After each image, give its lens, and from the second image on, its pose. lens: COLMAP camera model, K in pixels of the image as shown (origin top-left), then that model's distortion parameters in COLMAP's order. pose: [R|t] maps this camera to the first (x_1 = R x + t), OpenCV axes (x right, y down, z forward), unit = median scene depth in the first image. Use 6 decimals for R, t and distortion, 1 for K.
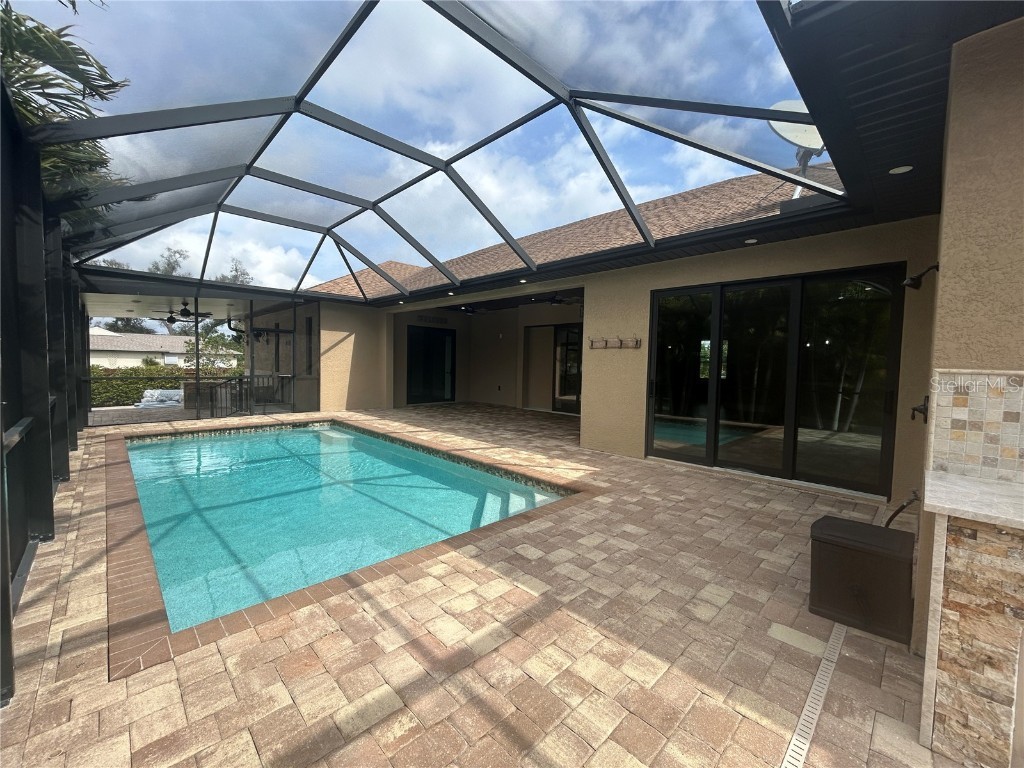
lens RADIAL K [[415.4, 0, 511.0], [0, 415.4, 385.5], [0, 0, 1]] dist [0.003445, -0.000508]
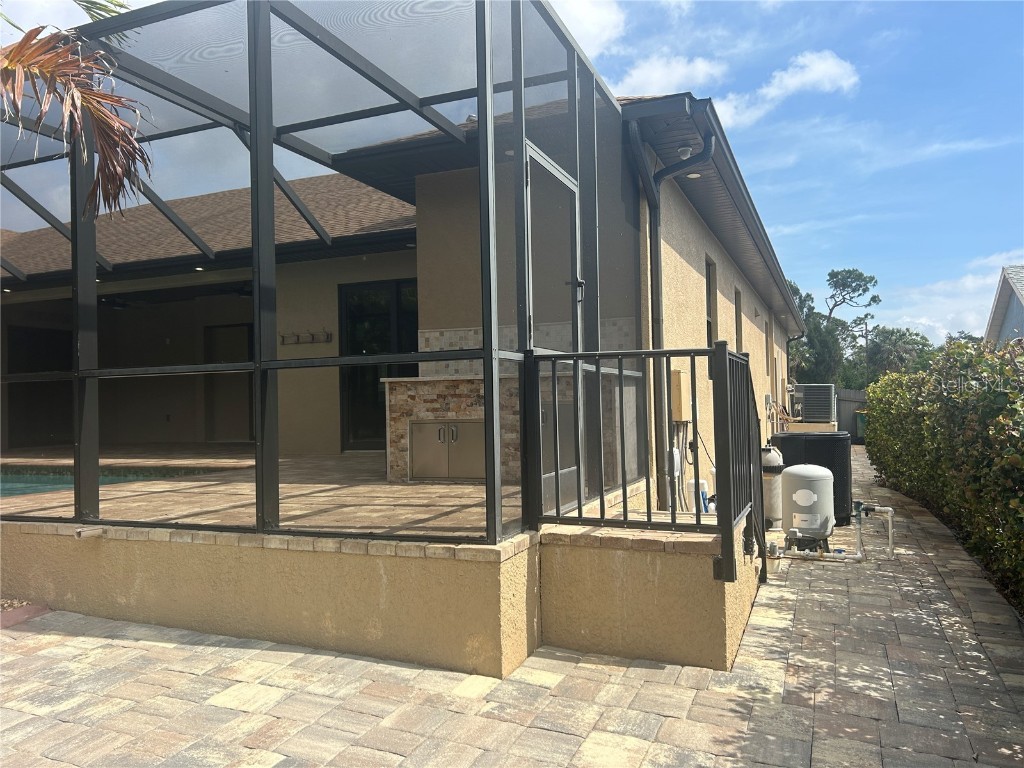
lens RADIAL K [[771.6, 0, 508.7], [0, 771.6, 406.9], [0, 0, 1]] dist [0.020899, -0.005870]
pose [[0.919639, -0.039892, 0.390733, -0.090627], [0.060700, 0.997312, -0.041043, 0.675475], [-0.388045, 0.061462, 0.919589, -3.433926]]
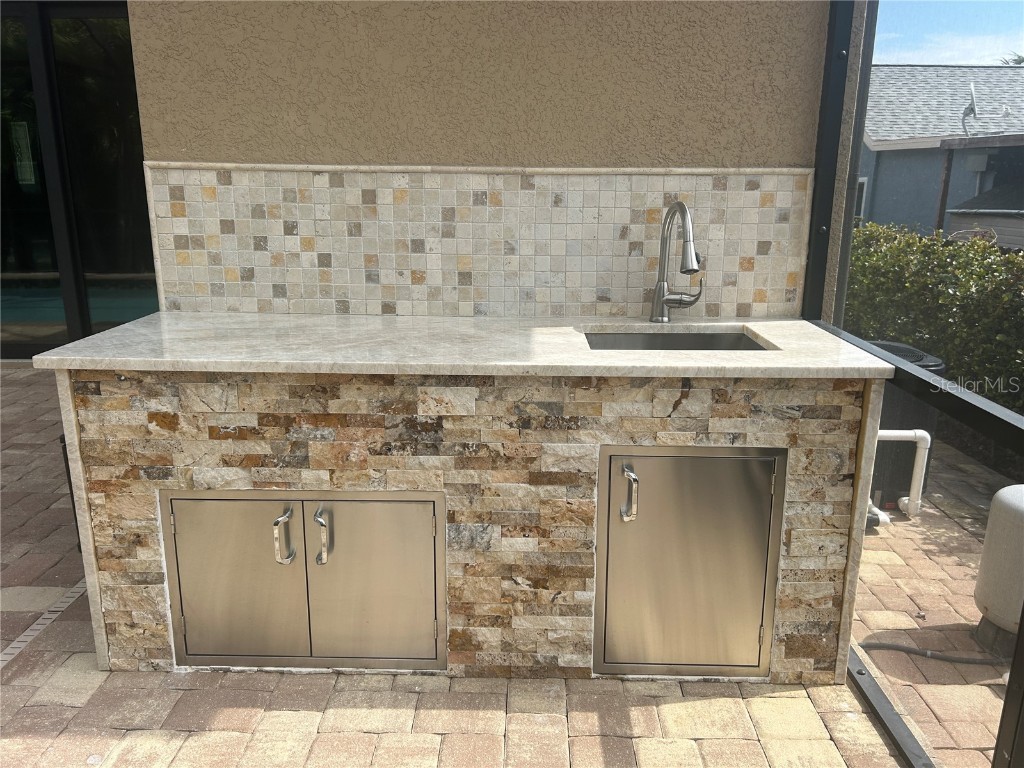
lens RADIAL K [[771.6, 0, 513.1], [0, 771.6, 386.1], [0, 0, 1]] dist [0.020899, -0.005870]
pose [[0.712555, -0.194954, 0.673987, 0.680802], [0.046956, 0.971718, 0.231431, 0.066738], [-0.700043, -0.133260, 0.701556, -0.463363]]
